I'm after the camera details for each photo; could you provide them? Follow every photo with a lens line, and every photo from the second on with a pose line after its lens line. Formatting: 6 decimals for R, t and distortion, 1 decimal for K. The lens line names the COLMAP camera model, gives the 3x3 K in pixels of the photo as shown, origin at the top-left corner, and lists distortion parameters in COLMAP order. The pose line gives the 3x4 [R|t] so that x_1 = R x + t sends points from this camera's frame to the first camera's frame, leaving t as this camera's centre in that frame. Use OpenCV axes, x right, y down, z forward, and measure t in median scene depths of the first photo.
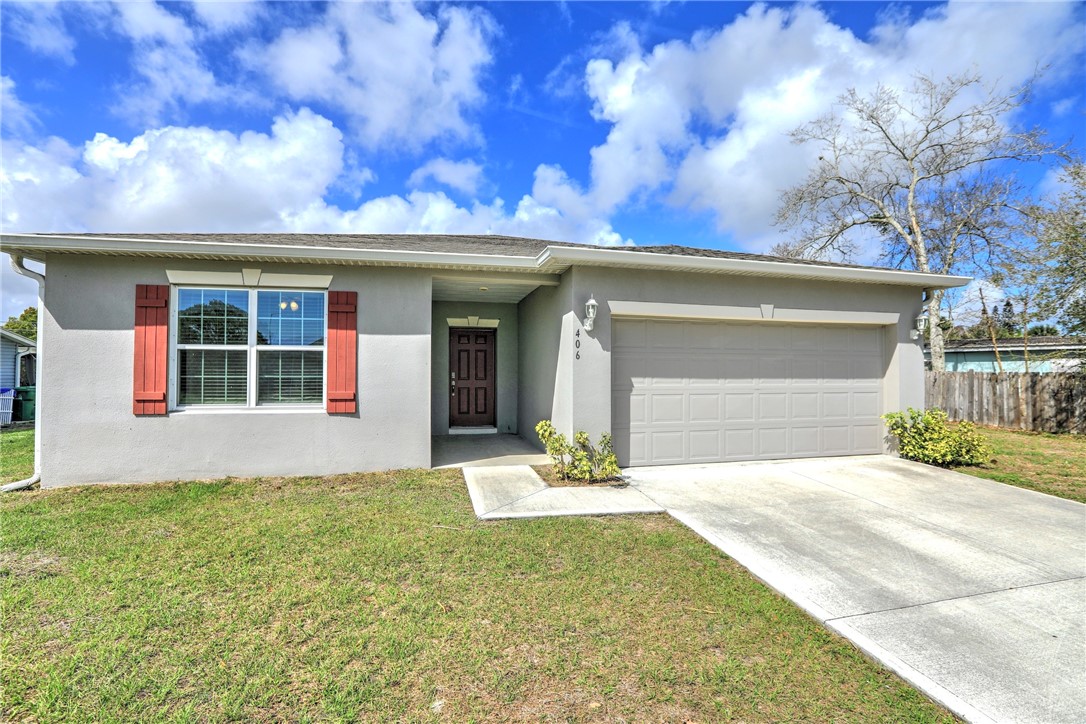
lens RADIAL K [[494.3, 0, 548.8], [0, 494.3, 361.3], [0, 0, 1]] dist [-0.045561, 0.014028]
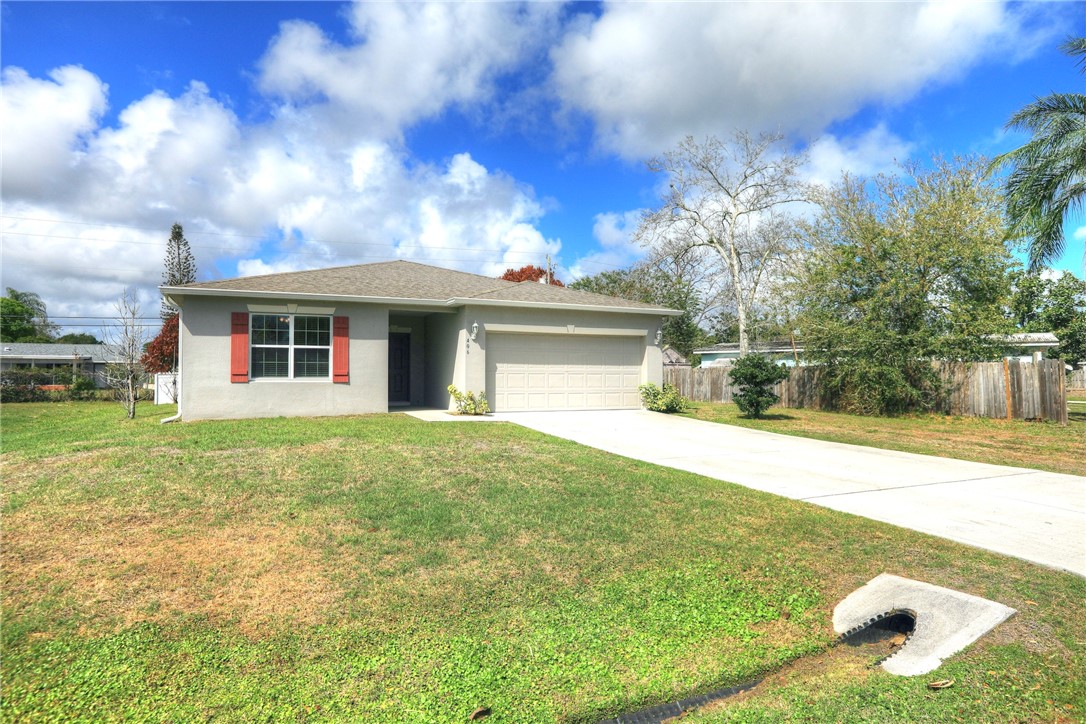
lens RADIAL K [[636.8, 0, 543.0], [0, 636.8, 362.0], [0, 0, 1]] dist [-0.016044, 0.000617]
pose [[0.981289, 0.003305, 0.192512, -0.132304], [-0.003292, 0.999995, -0.000388, 0.026926], [-0.192512, -0.000253, 0.981295, -1.492649]]
